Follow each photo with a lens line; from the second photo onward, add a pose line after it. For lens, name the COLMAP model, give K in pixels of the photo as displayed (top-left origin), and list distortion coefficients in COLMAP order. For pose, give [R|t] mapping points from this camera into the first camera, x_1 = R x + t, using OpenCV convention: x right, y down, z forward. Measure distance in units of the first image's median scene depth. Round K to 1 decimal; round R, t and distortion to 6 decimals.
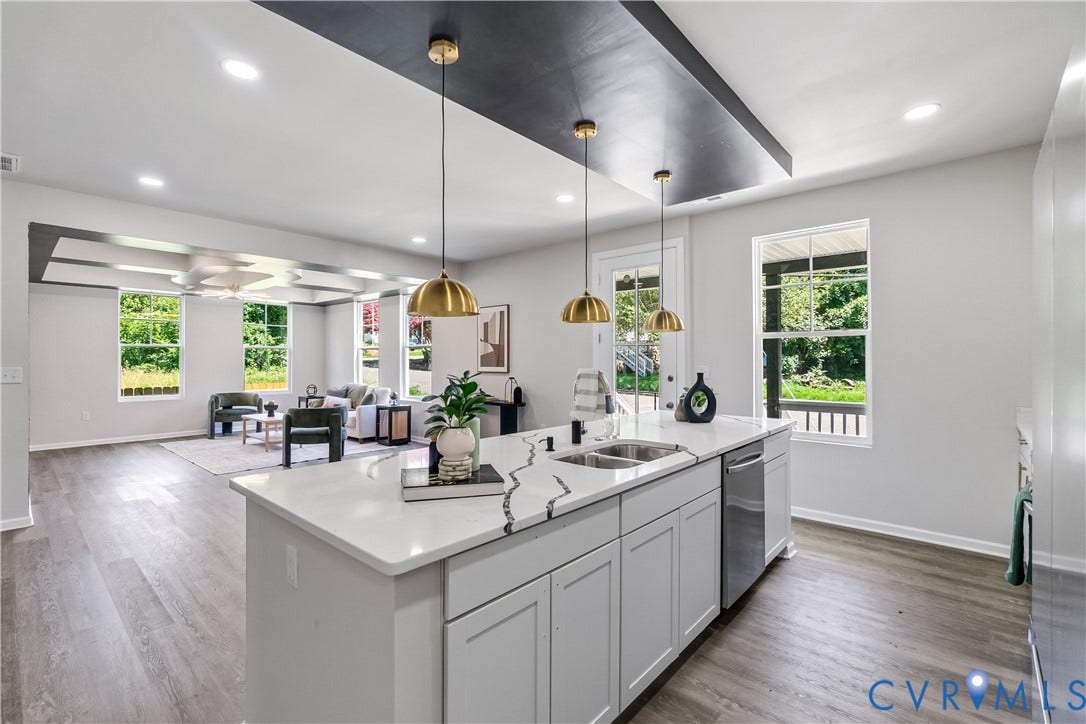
lens RADIAL K [[473.4, 0, 541.3], [0, 473.4, 364.1], [0, 0, 1]] dist [0.000481, 0.000566]
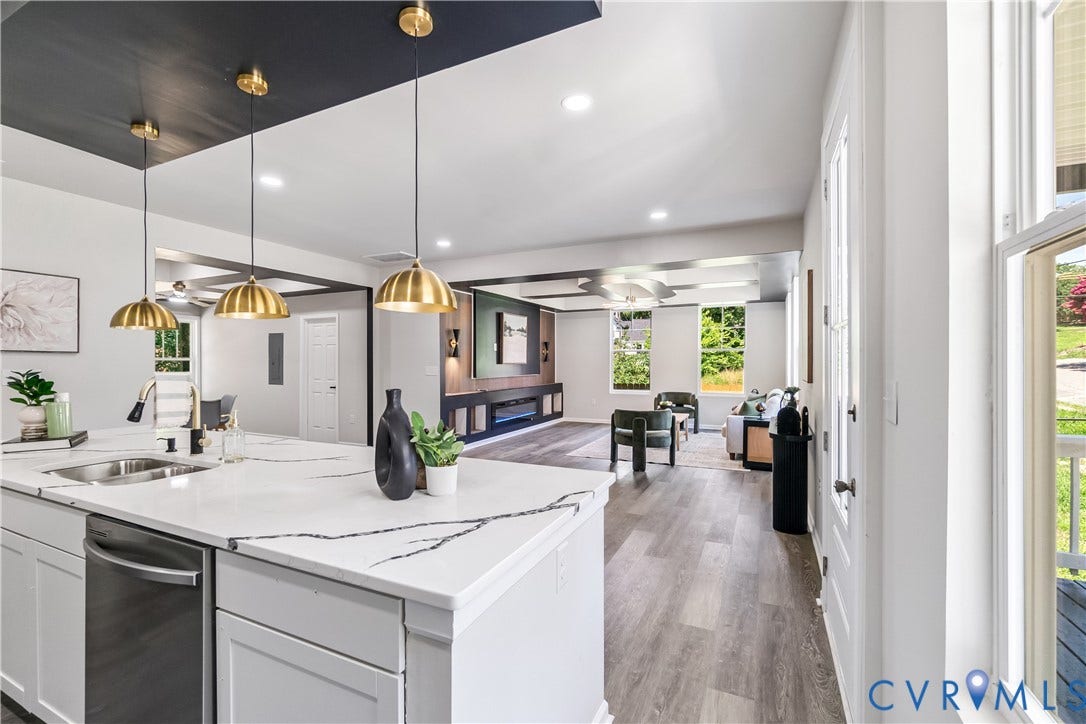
lens RADIAL K [[475.3, 0, 538.2], [0, 475.3, 351.6], [0, 0, 1]] dist [0.000326, -0.000059]
pose [[0.272504, -0.028840, -0.961722, 0.387513], [0.003517, 0.999574, -0.028978, -0.001570], [0.962148, 0.004515, 0.272489, 0.492298]]
